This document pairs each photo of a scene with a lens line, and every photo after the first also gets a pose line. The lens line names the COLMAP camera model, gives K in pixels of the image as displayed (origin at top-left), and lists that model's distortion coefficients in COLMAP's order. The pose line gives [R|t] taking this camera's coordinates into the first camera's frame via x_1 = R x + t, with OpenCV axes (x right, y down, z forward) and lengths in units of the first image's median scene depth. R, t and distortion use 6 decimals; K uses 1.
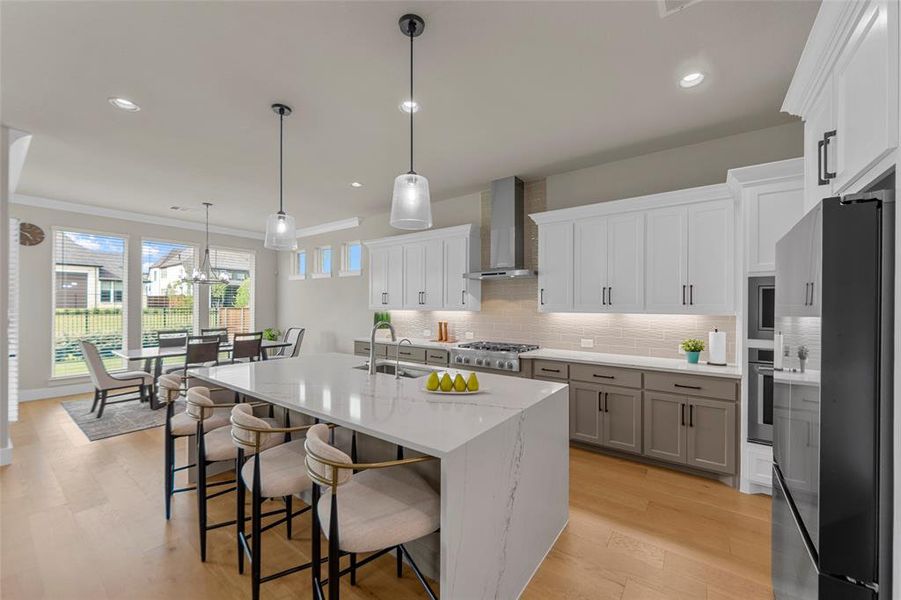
lens RADIAL K [[348.7, 0, 451.8], [0, 348.7, 309.0], [0, 0, 1]] dist [-0.000873, -0.000112]
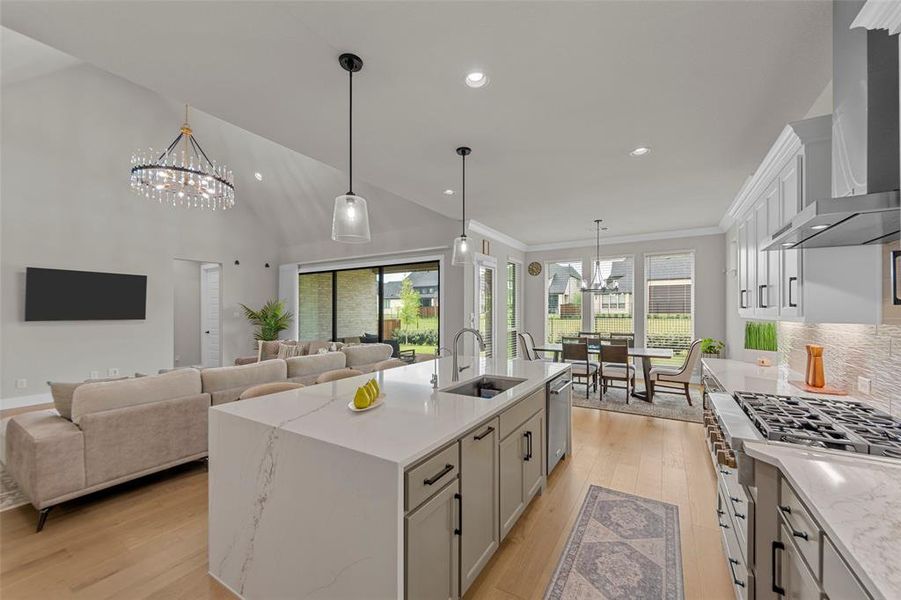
lens RADIAL K [[348.7, 0, 451.8], [0, 348.7, 309.0], [0, 0, 1]] dist [-0.000873, -0.000112]
pose [[0.084766, -0.011450, -0.996335, 0.349834], [-0.004448, 0.999920, -0.011870, -0.001731], [0.996391, 0.005438, 0.084709, 0.419923]]
